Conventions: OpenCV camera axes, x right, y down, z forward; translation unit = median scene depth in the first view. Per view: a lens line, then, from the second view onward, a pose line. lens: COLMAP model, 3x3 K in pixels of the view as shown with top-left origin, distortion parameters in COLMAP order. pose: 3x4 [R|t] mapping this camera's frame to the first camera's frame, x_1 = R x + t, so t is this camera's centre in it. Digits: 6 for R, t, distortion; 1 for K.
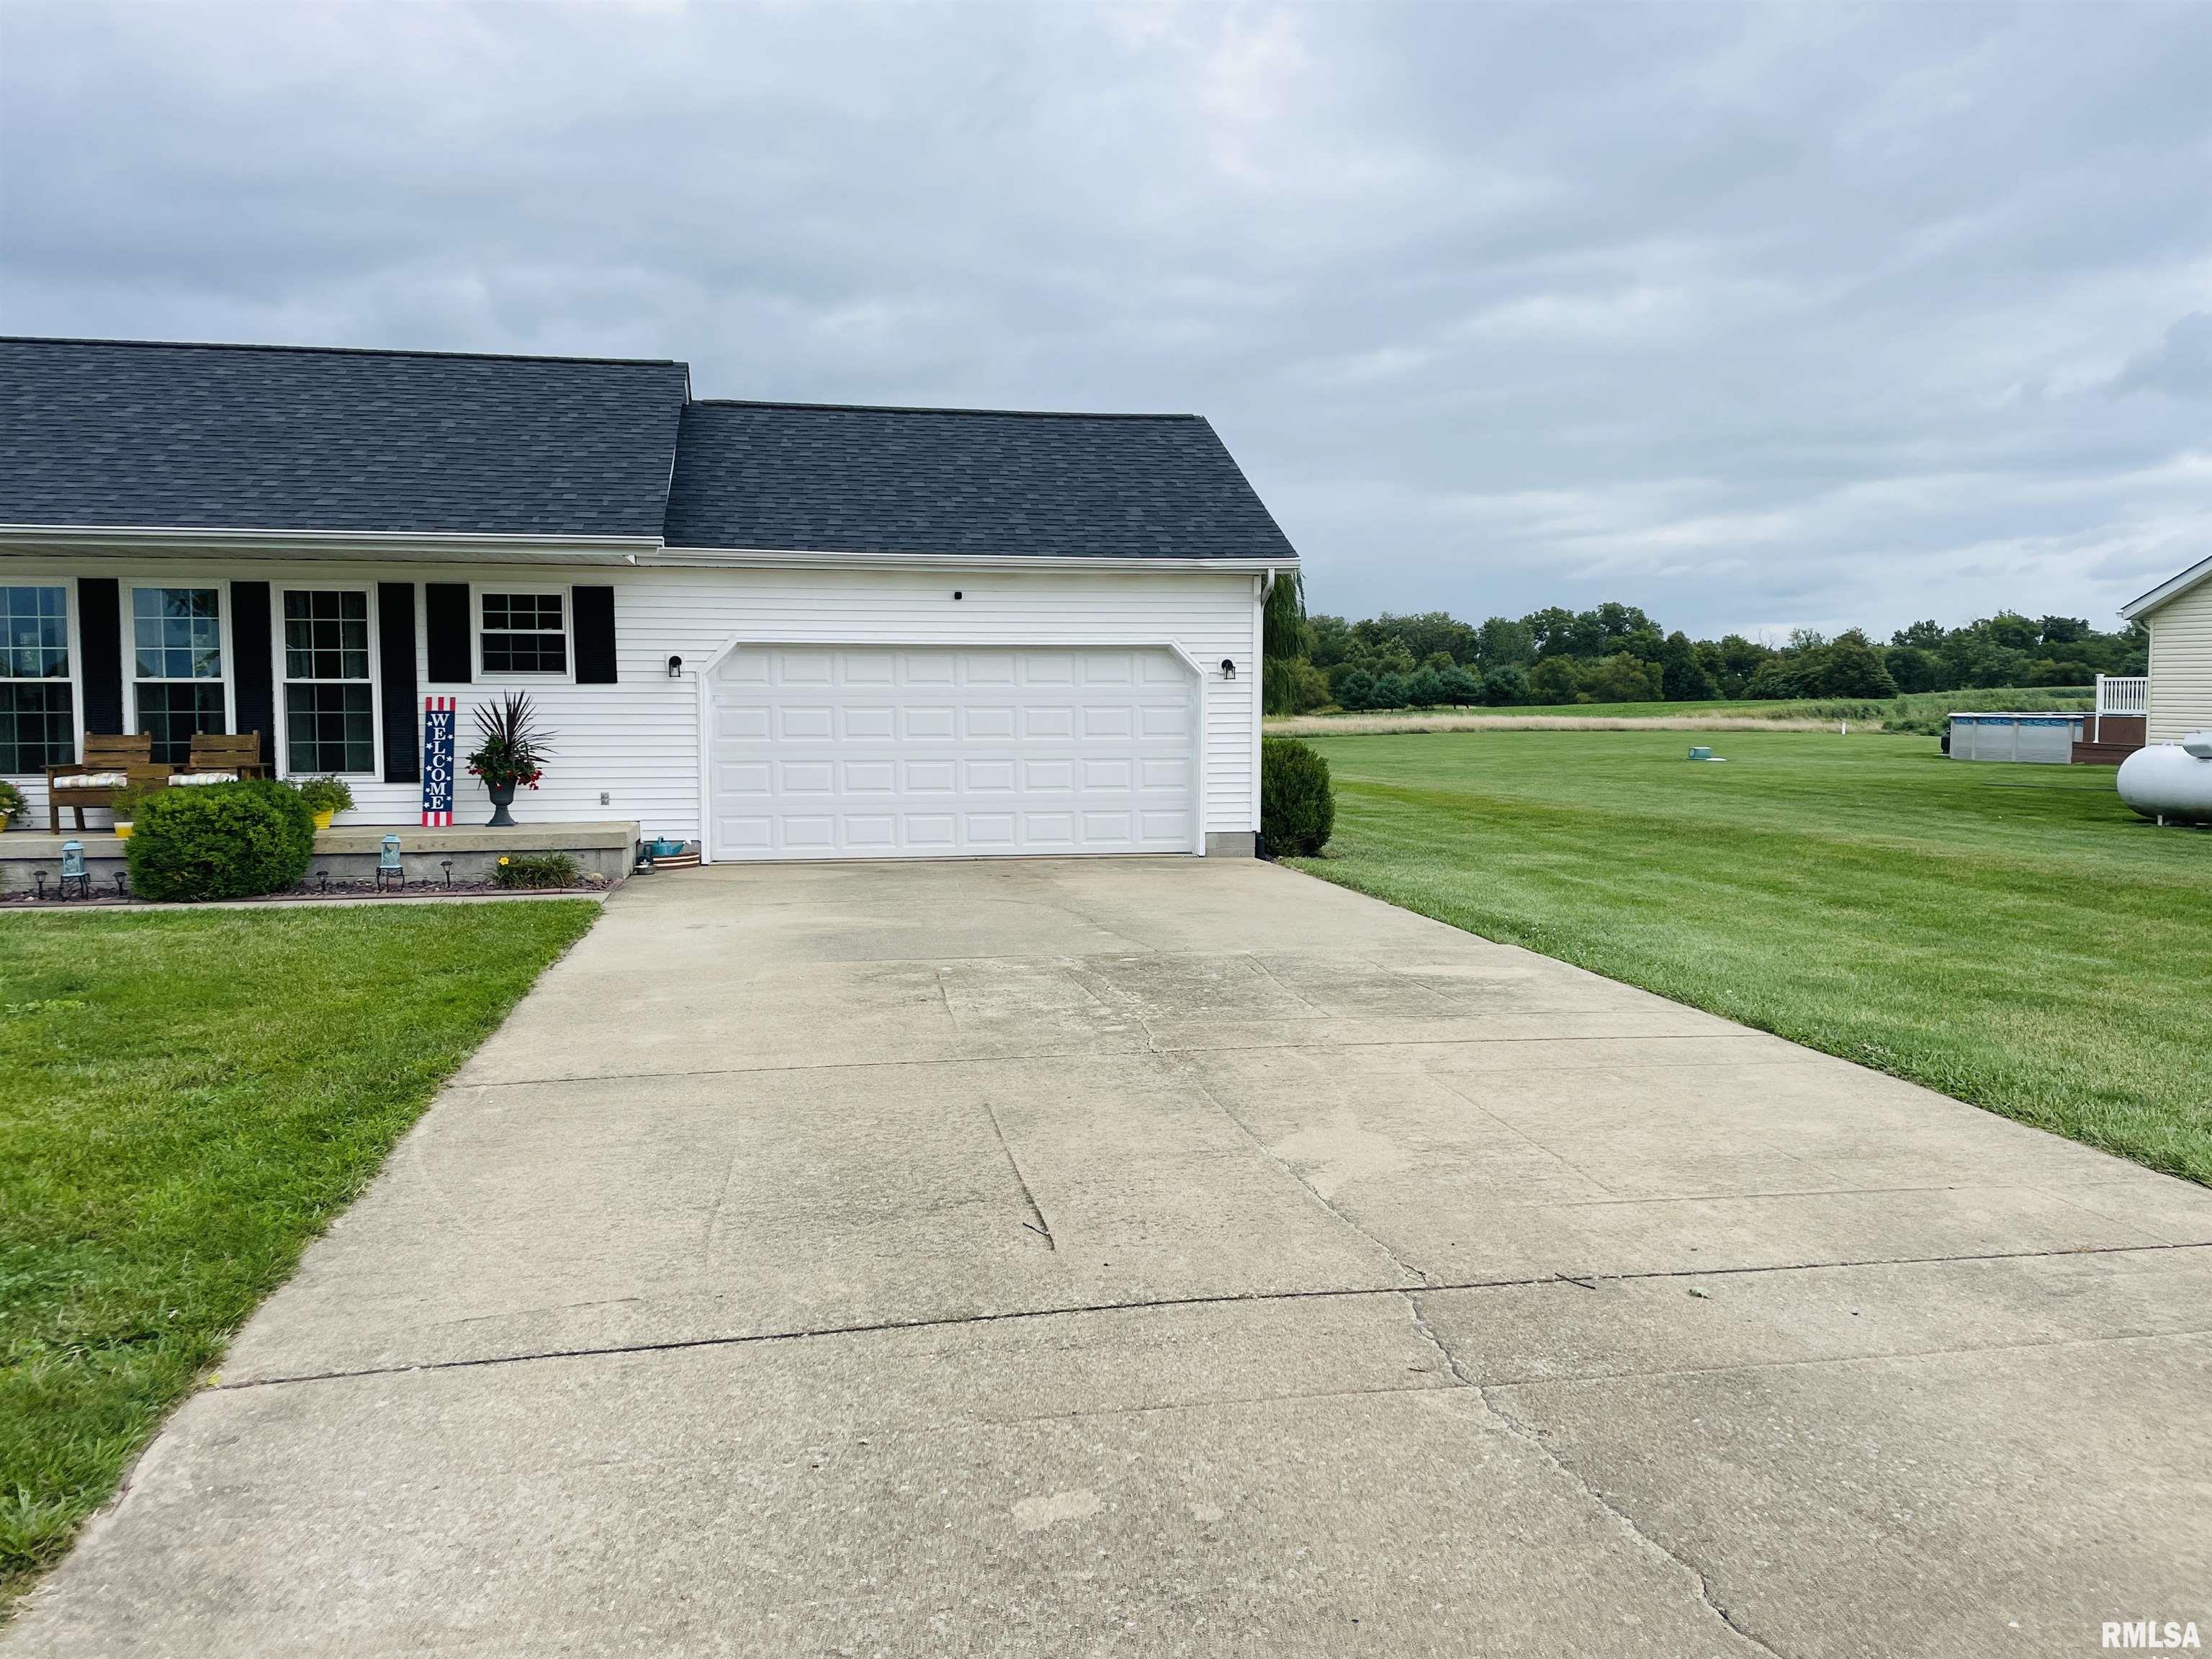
lens RADIAL K [[1661.2, 0, 1107.5], [0, 1661.2, 811.9], [0, 0, 1]] dist [0.094370, -0.116374]
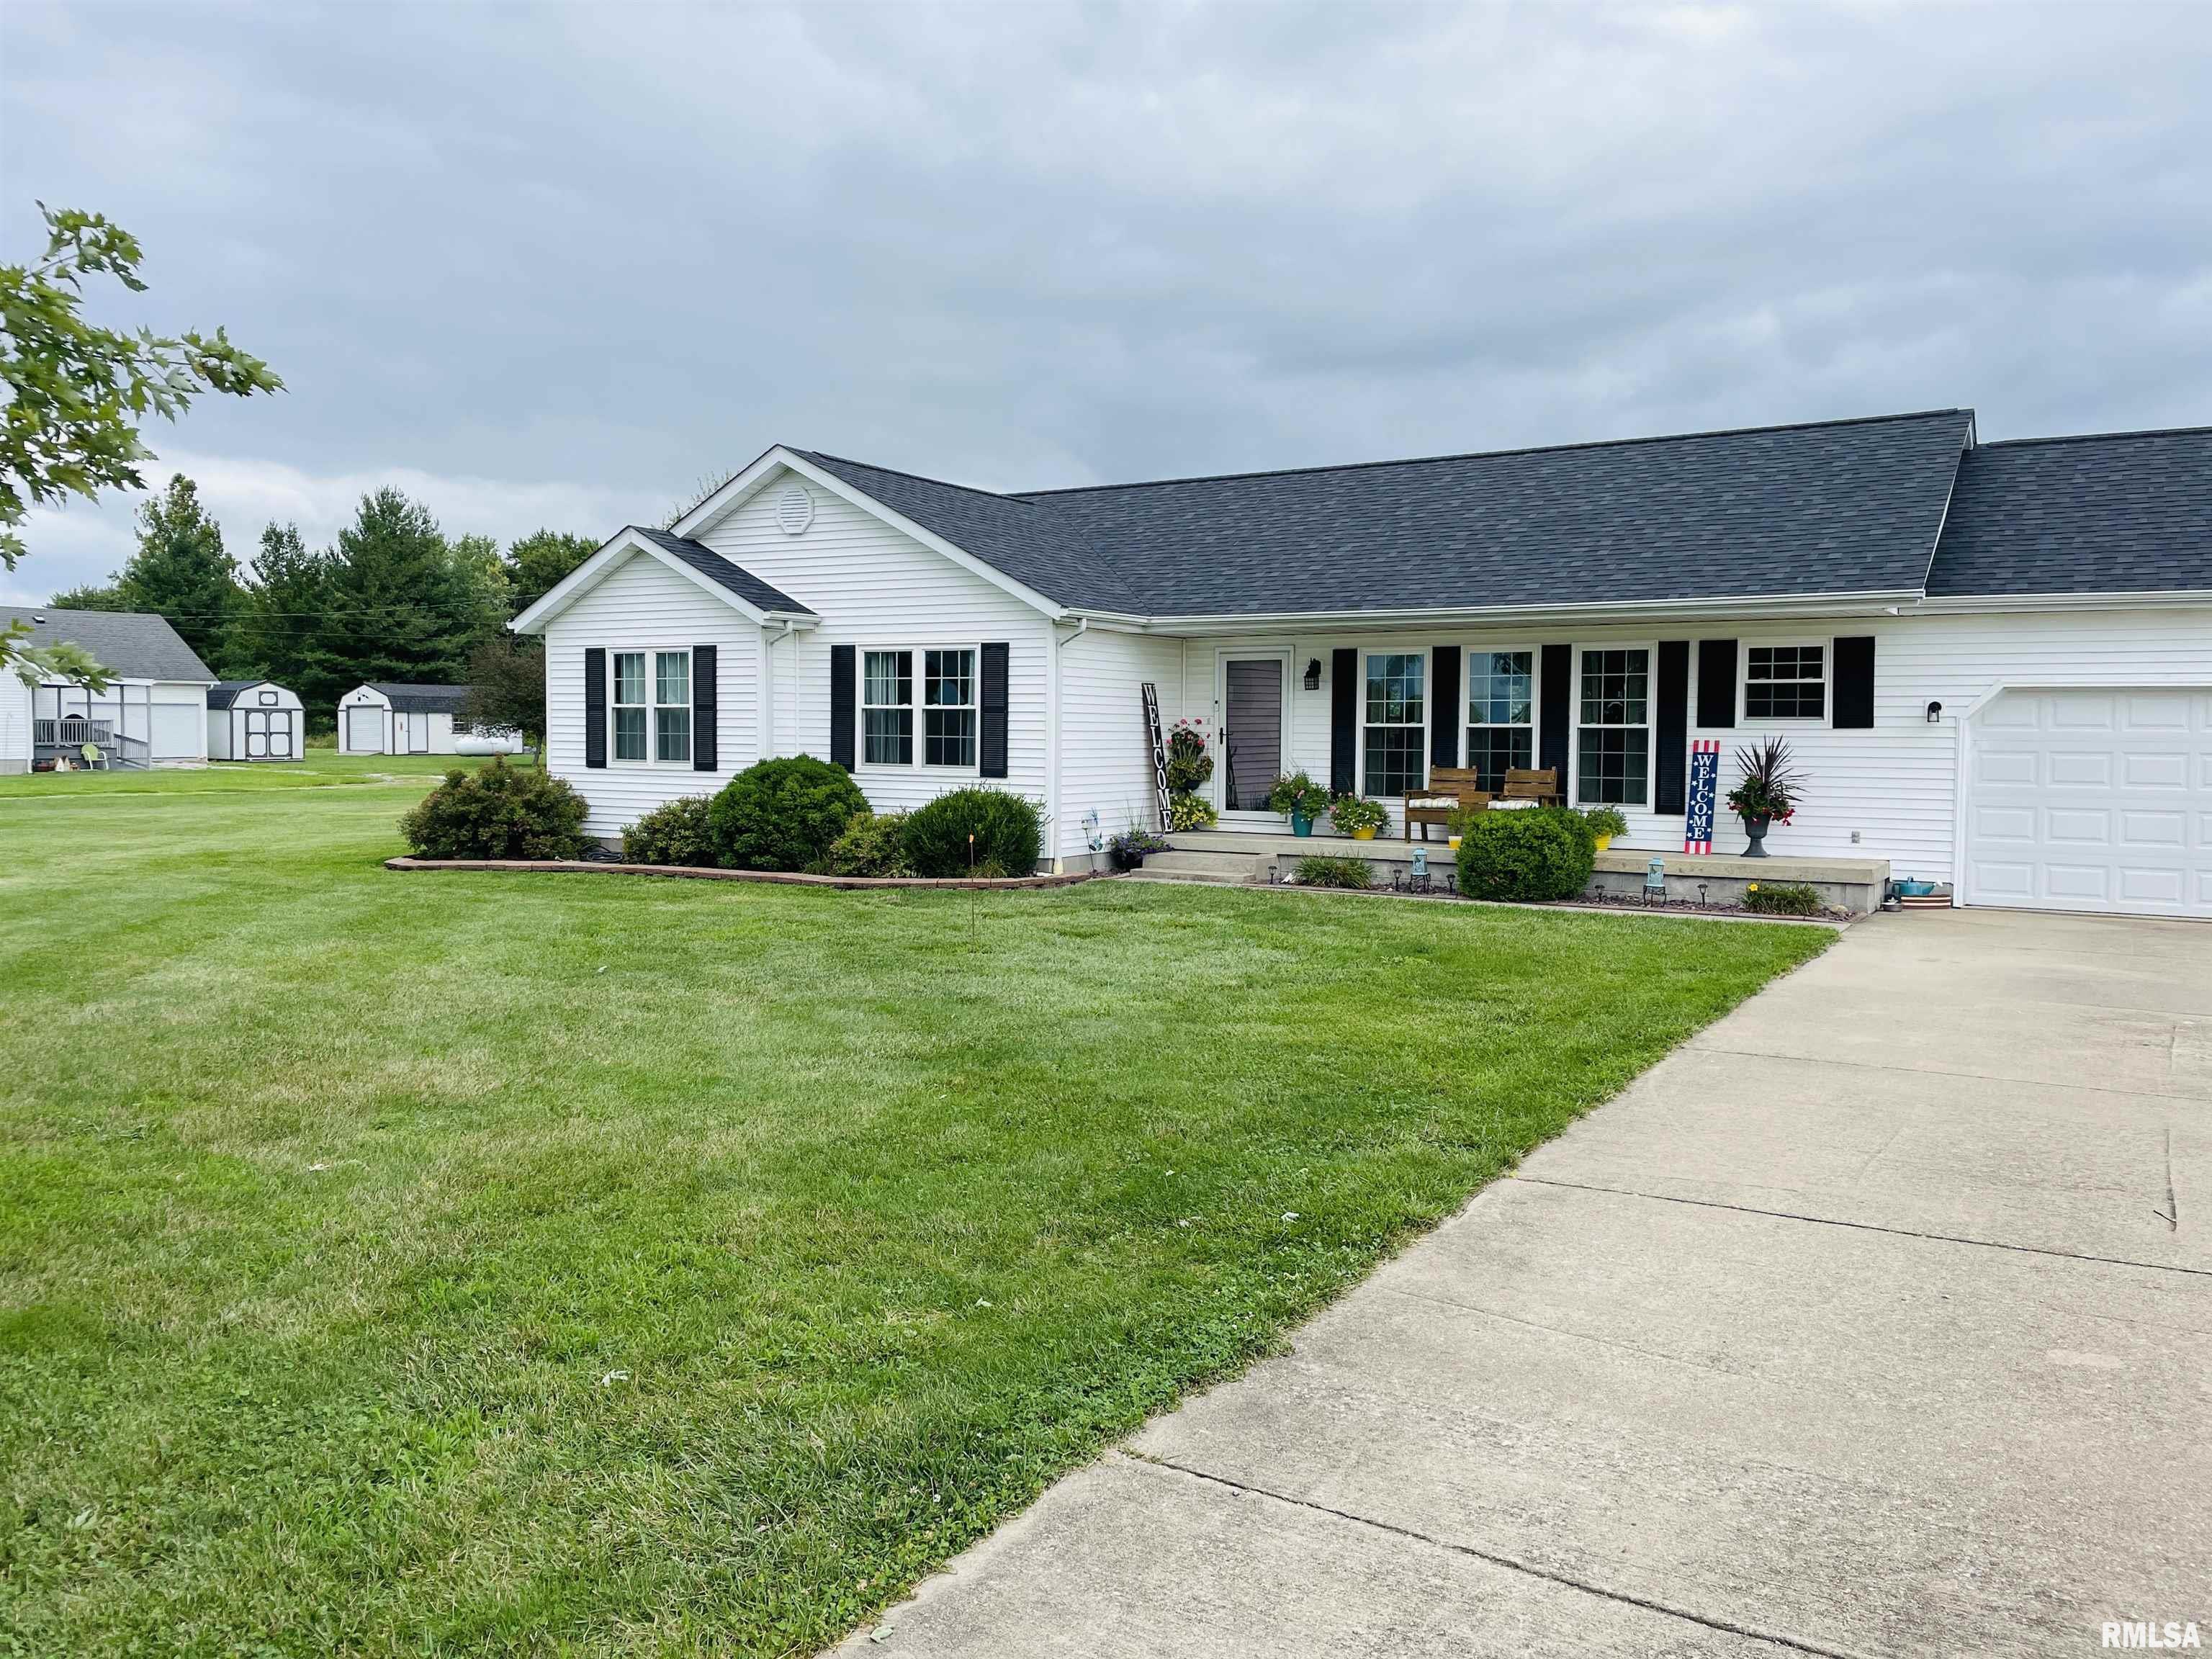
lens RADIAL K [[1661.2, 0, 1089.5], [0, 1661.2, 788.1], [0, 0, 1]] dist [0.094370, -0.116374]
pose [[0.740004, 0.029810, -0.671942, 0.056626], [-0.055072, 0.998348, -0.016359, 0.005246], [0.670344, 0.049111, 0.740423, -0.113311]]
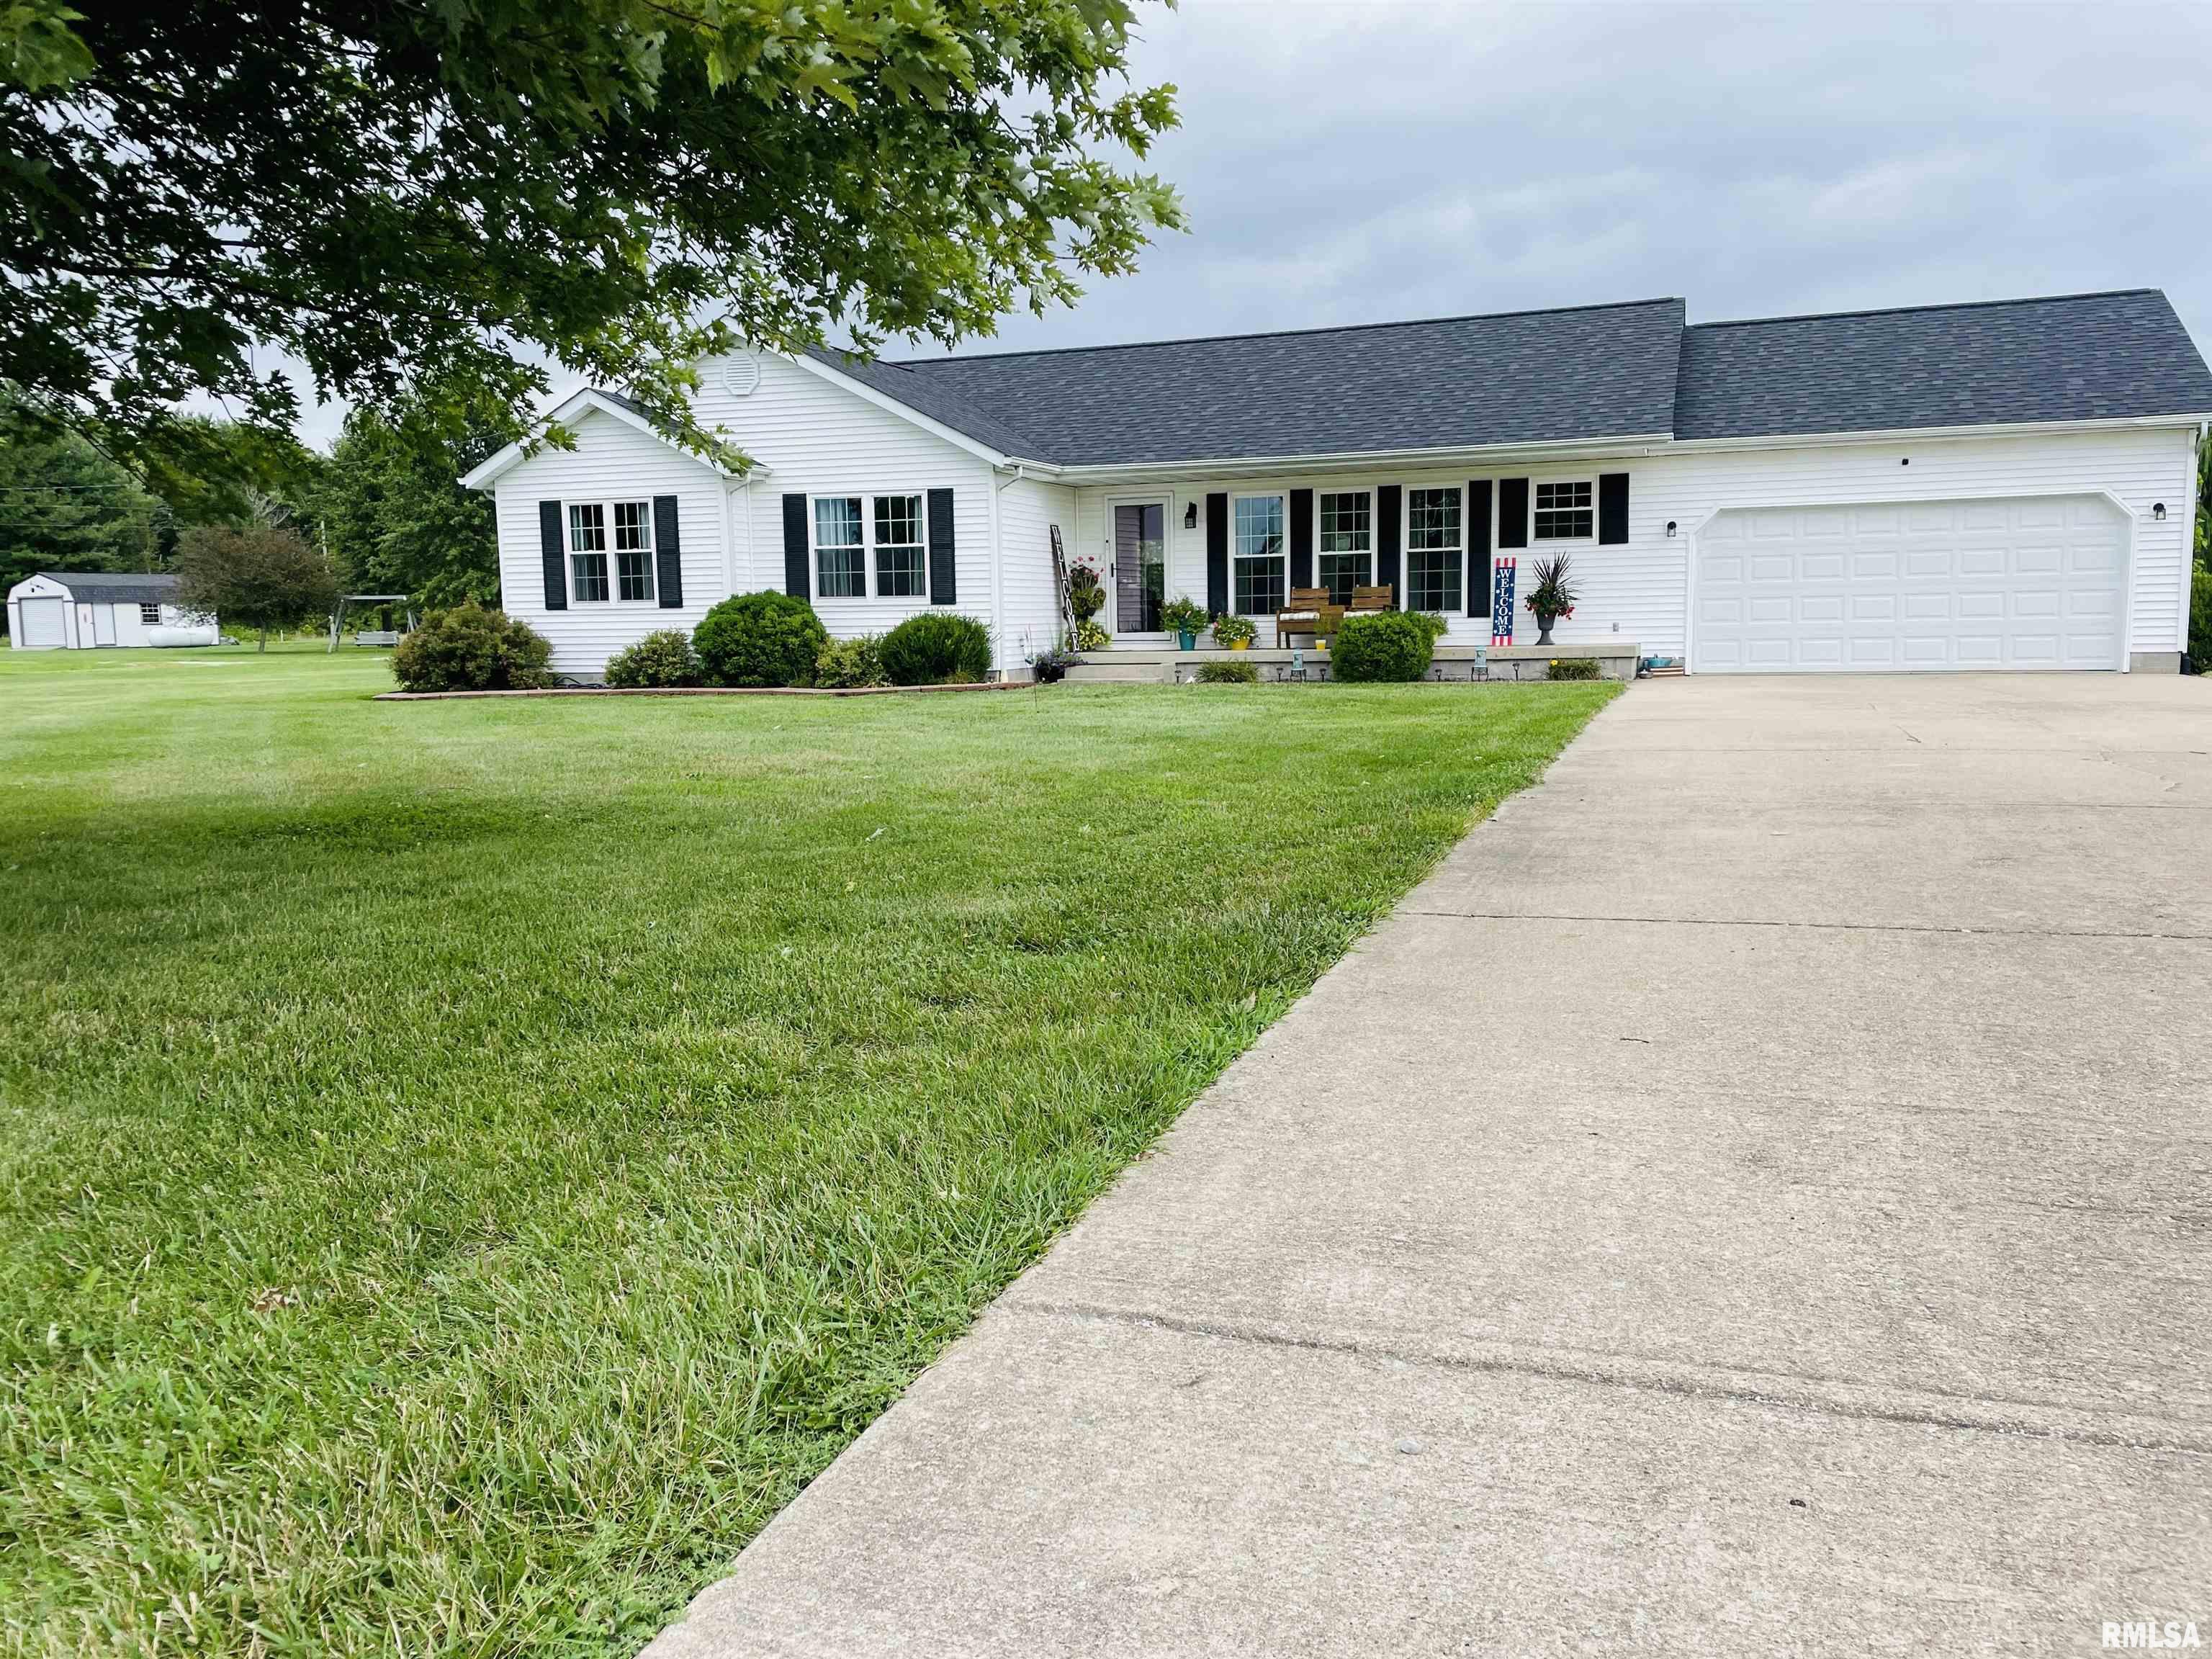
lens RADIAL K [[1661.2, 0, 1108.2], [0, 1661.2, 816.1], [0, 0, 1]] dist [0.094370, -0.116374]
pose [[0.863806, 0.044312, -0.501872, 0.045597], [-0.017738, 0.998182, 0.057603, 0.080283], [0.503512, -0.040855, 0.863022, -0.449453]]
